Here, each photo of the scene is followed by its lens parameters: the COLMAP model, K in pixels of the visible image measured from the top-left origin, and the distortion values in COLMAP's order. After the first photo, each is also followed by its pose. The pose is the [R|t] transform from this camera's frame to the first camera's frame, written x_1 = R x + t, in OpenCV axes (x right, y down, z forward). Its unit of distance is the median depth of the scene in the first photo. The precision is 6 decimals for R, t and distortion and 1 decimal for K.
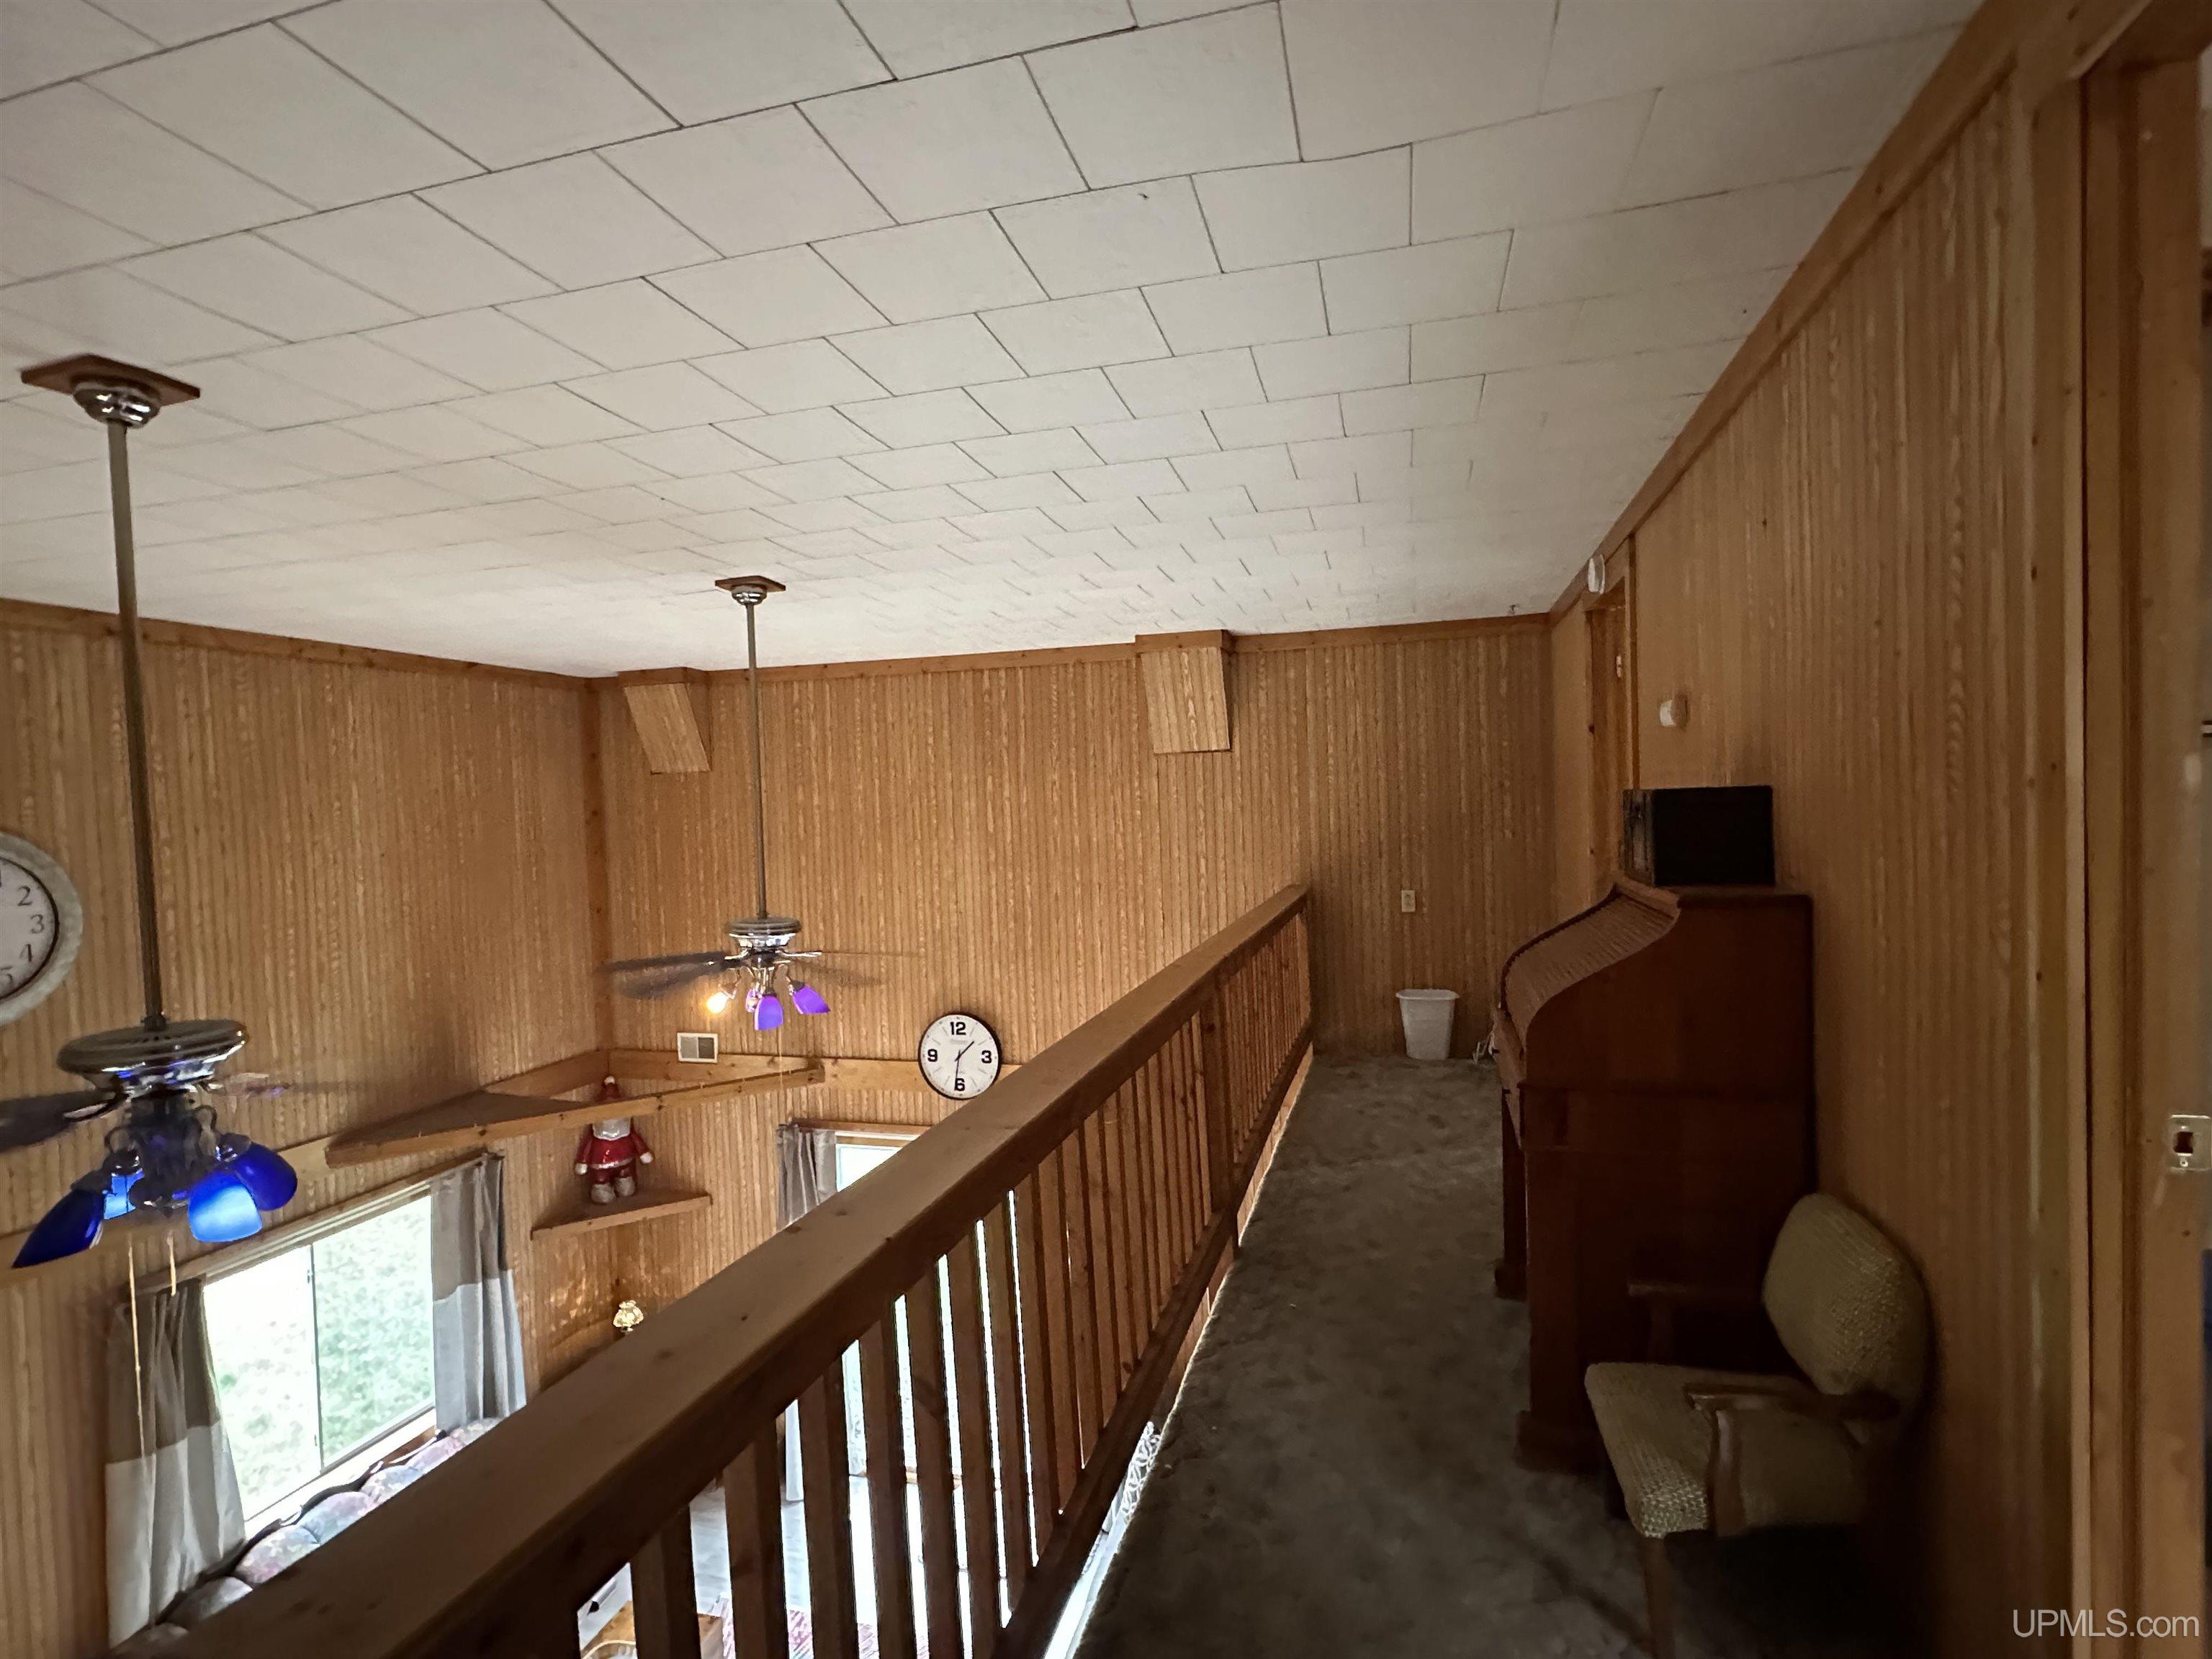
lens RADIAL K [[1090.0, 0, 1102.6], [0, 1090.0, 840.6], [0, 0, 1]] dist [-0.001867, 0.000737]
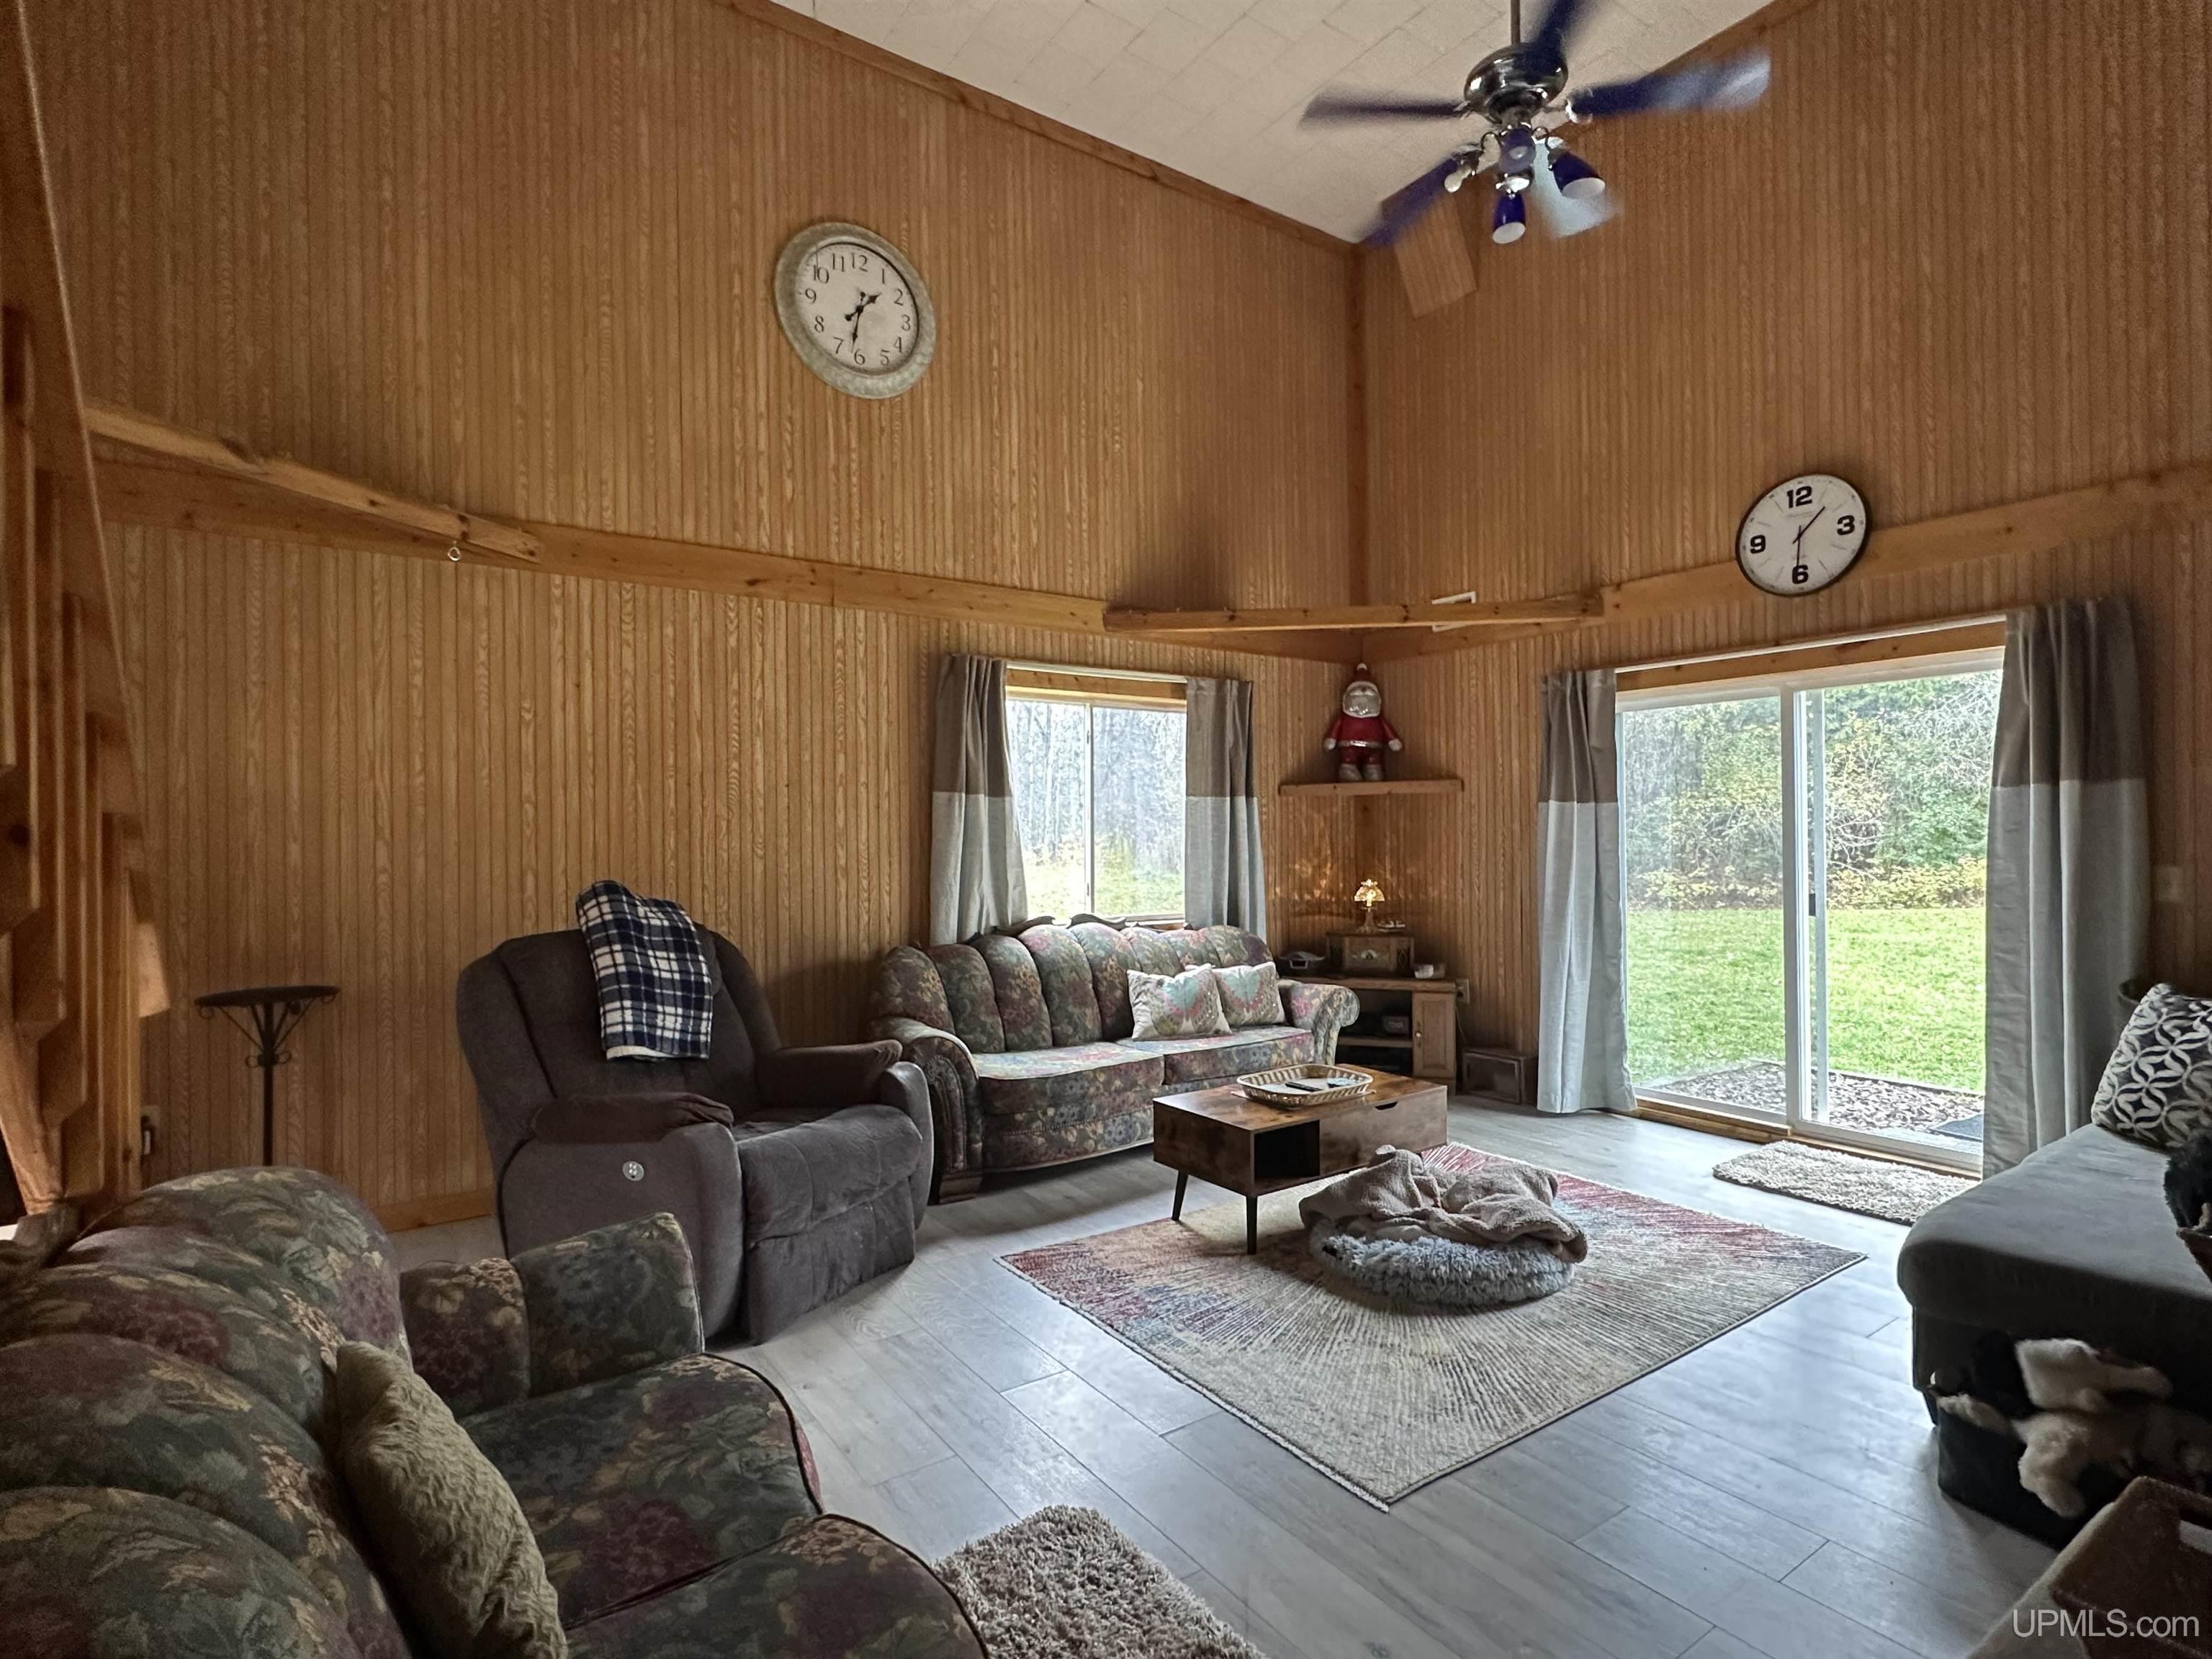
lens RADIAL K [[1089.4, 0, 1094.9], [0, 1089.4, 830.2], [0, 0, 1]] dist [-0.001755, -0.000244]
pose [[0.762483, 0.022910, -0.646603, -0.017015], [-0.033128, 0.999444, -0.003652, 0.420222], [0.646160, 0.024205, 0.762818, 0.151169]]
